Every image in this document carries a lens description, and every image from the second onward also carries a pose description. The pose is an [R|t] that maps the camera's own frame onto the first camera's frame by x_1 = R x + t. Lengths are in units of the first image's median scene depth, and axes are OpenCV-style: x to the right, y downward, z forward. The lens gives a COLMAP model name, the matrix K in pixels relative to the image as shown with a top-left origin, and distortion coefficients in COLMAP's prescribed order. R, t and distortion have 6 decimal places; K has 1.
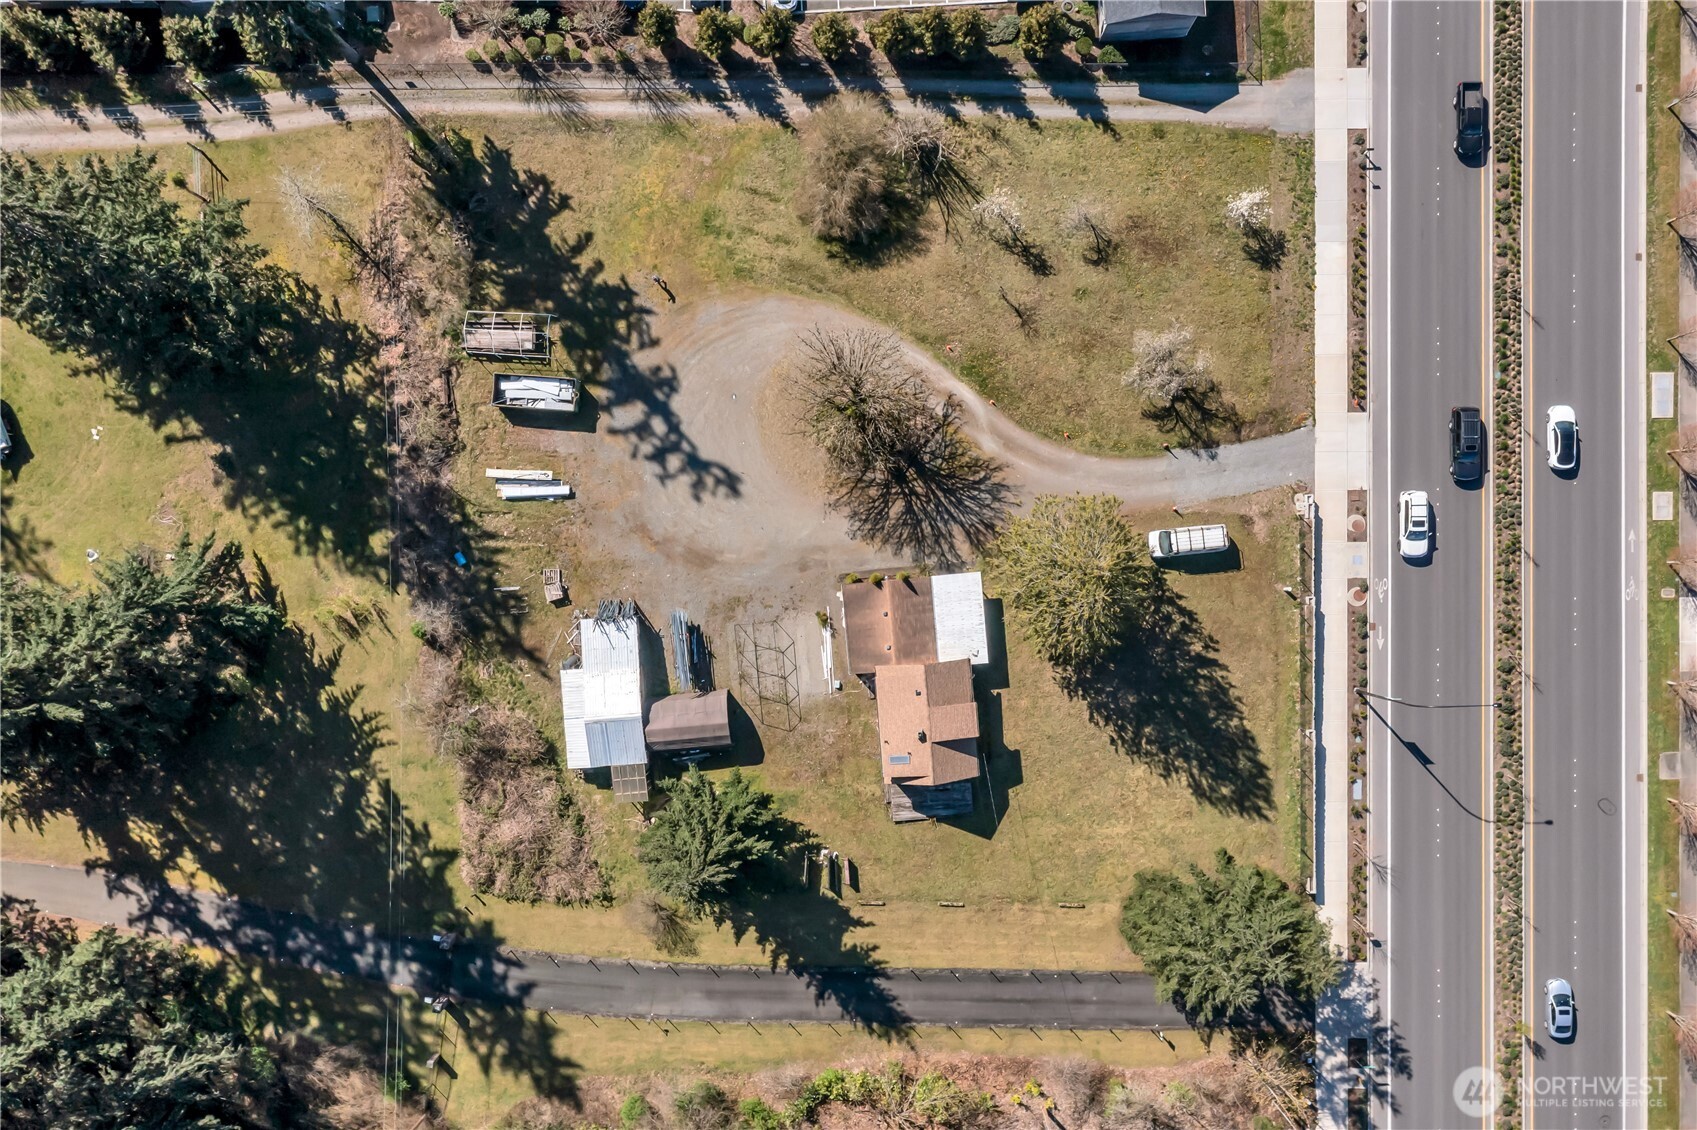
lens RADIAL K [[1377.3, 0, 853.7], [0, 1377.3, 567.5], [0, 0, 1]] dist [-0.002628, 0.016130]
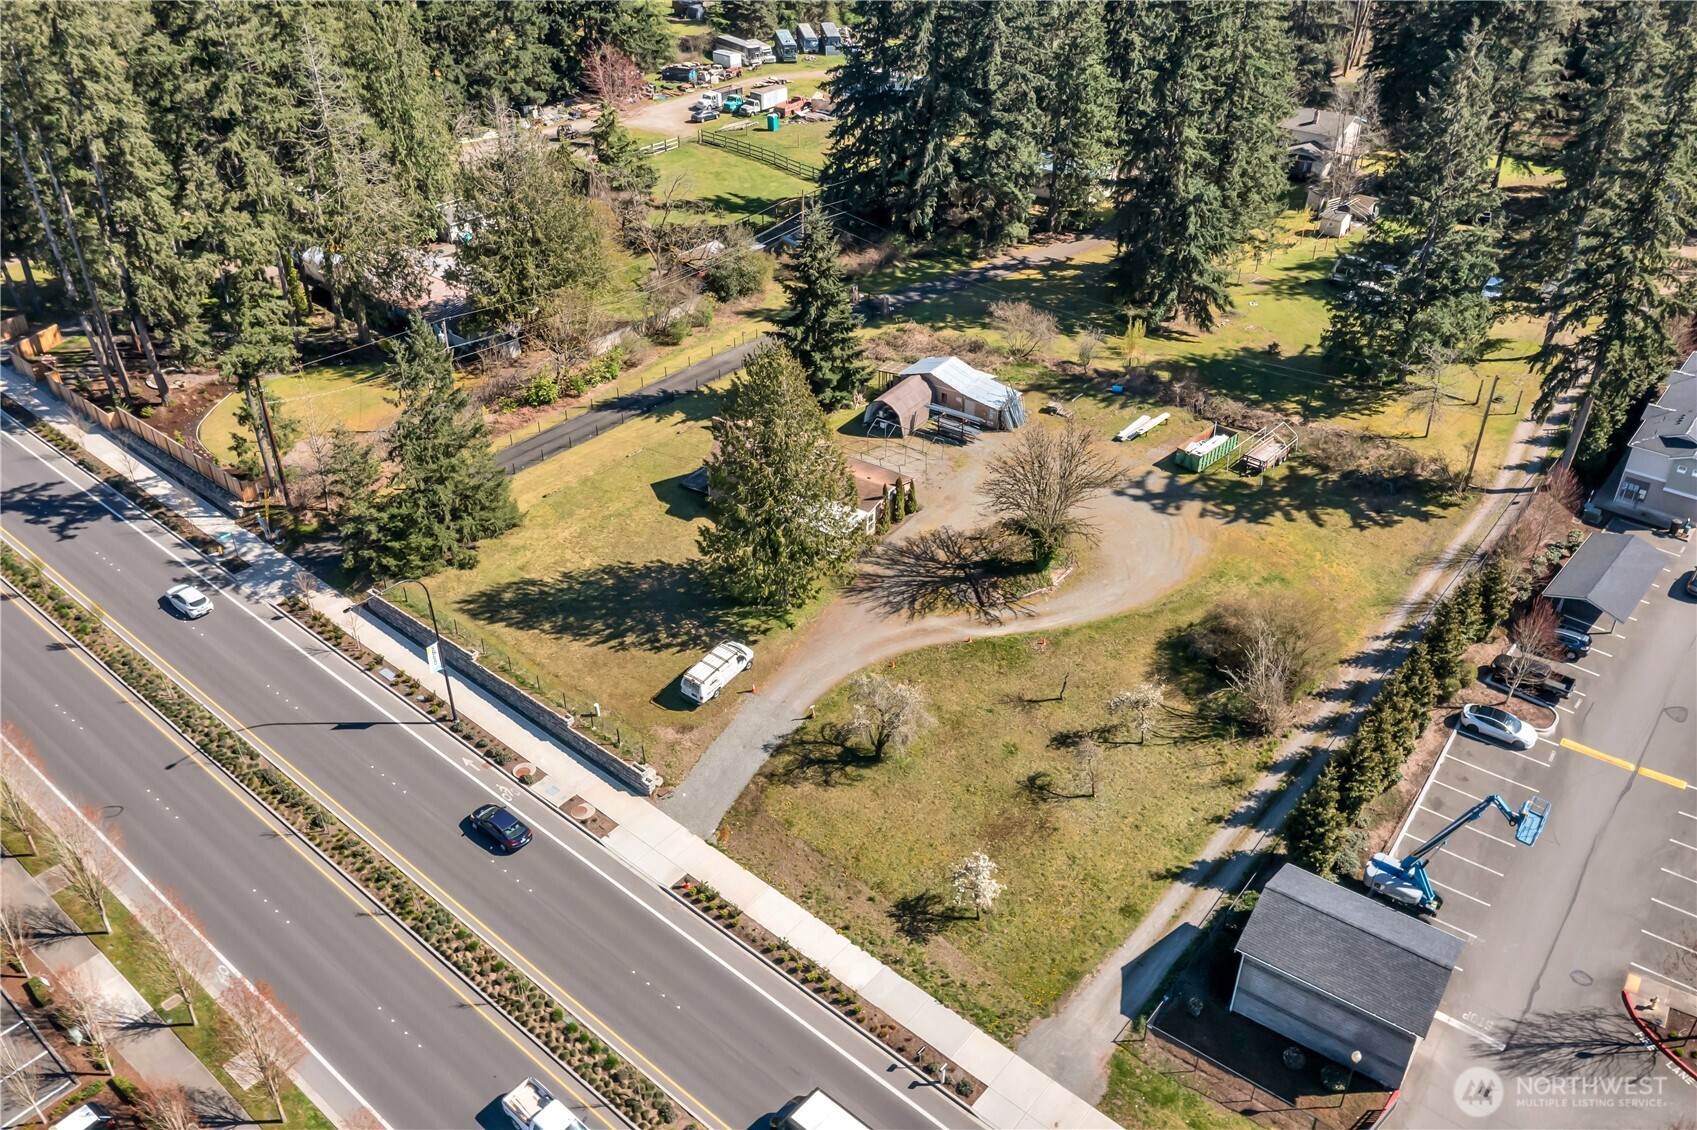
lens RADIAL K [[1355.8, 0, 852.9], [0, 1355.8, 547.6], [0, 0, 1]] dist [0.000069, 0.010860]
pose [[-0.642950, 0.423374, -0.638256, 0.709054], [-0.765716, -0.374016, 0.523251, -0.514331], [-0.017188, 0.825146, 0.564657, 0.421099]]
